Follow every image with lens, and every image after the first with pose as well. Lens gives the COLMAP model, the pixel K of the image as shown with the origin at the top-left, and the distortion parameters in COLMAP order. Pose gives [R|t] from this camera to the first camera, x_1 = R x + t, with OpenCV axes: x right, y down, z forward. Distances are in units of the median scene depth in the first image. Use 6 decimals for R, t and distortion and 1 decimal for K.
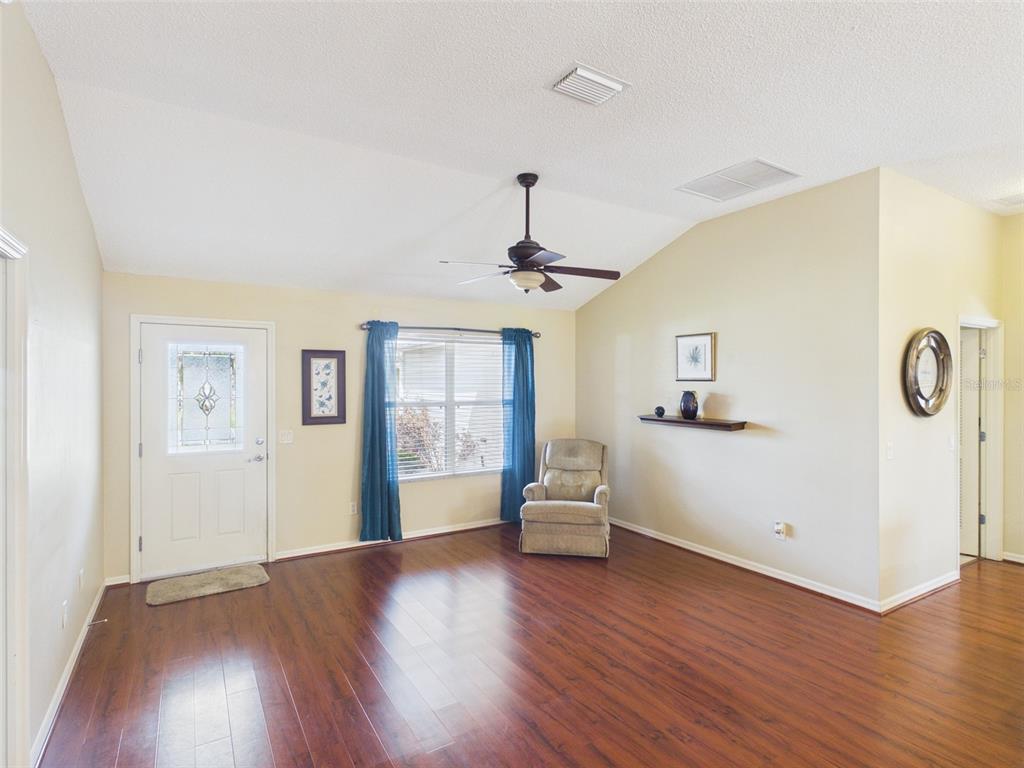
lens RADIAL K [[537.8, 0, 511.7], [0, 537.8, 389.5], [0, 0, 1]] dist [0.002645, -0.000446]
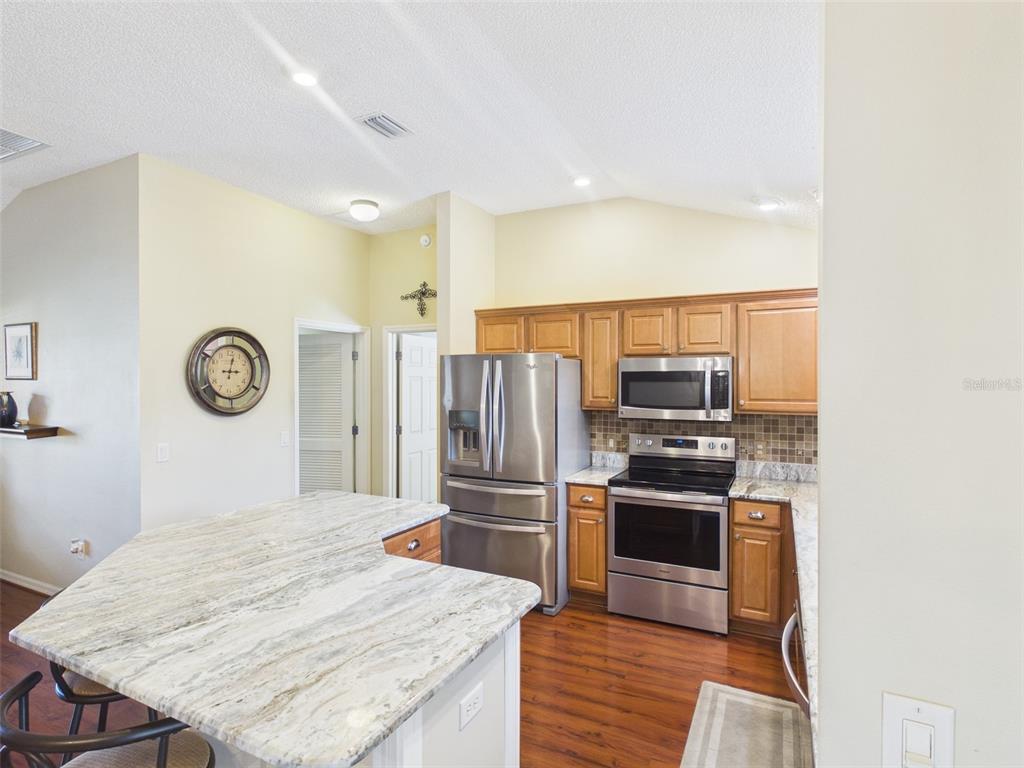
lens RADIAL K [[537.8, 0, 511.4], [0, 537.8, 383.6], [0, 0, 1]] dist [0.002645, -0.000446]
pose [[0.847186, -0.002203, 0.531292, 0.593119], [0.005407, 0.999975, -0.004476, -0.001946], [-0.531270, 0.006664, 0.847177, -0.119616]]
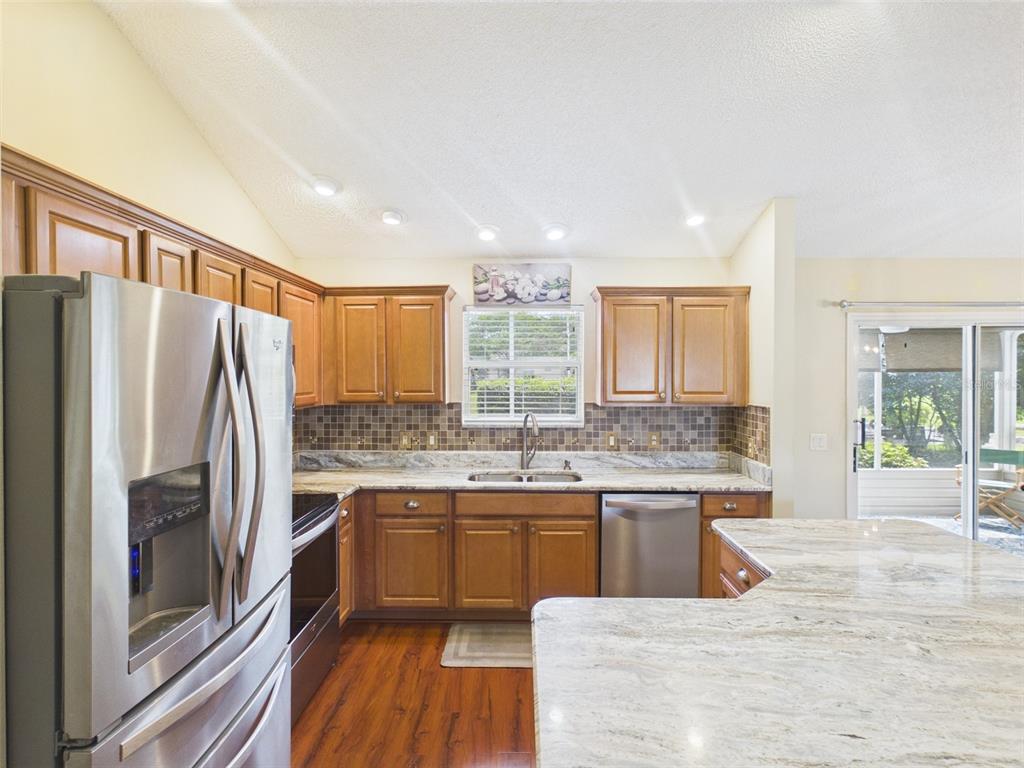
lens RADIAL K [[537.8, 0, 512.1], [0, 537.8, 376.4], [0, 0, 1]] dist [0.002645, -0.000446]
pose [[-0.843289, -0.004363, 0.537443, 0.802870], [0.004458, 0.999876, 0.015113, -0.024041], [-0.537442, 0.015141, -0.843165, 1.703287]]
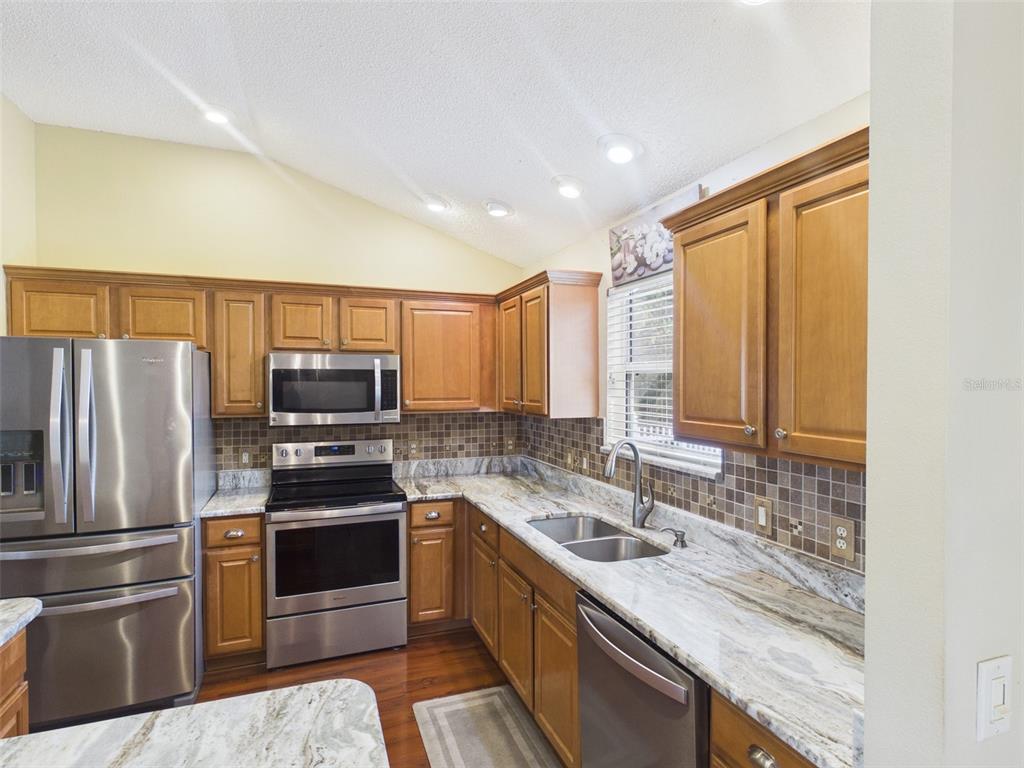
lens RADIAL K [[537.8, 0, 512.4], [0, 537.8, 387.9], [0, 0, 1]] dist [0.002645, -0.000446]
pose [[0.185723, -0.014386, 0.982497, 0.545383], [0.011178, 0.999859, 0.012528, -0.007683], [-0.982539, 0.008655, 0.185857, 0.277973]]
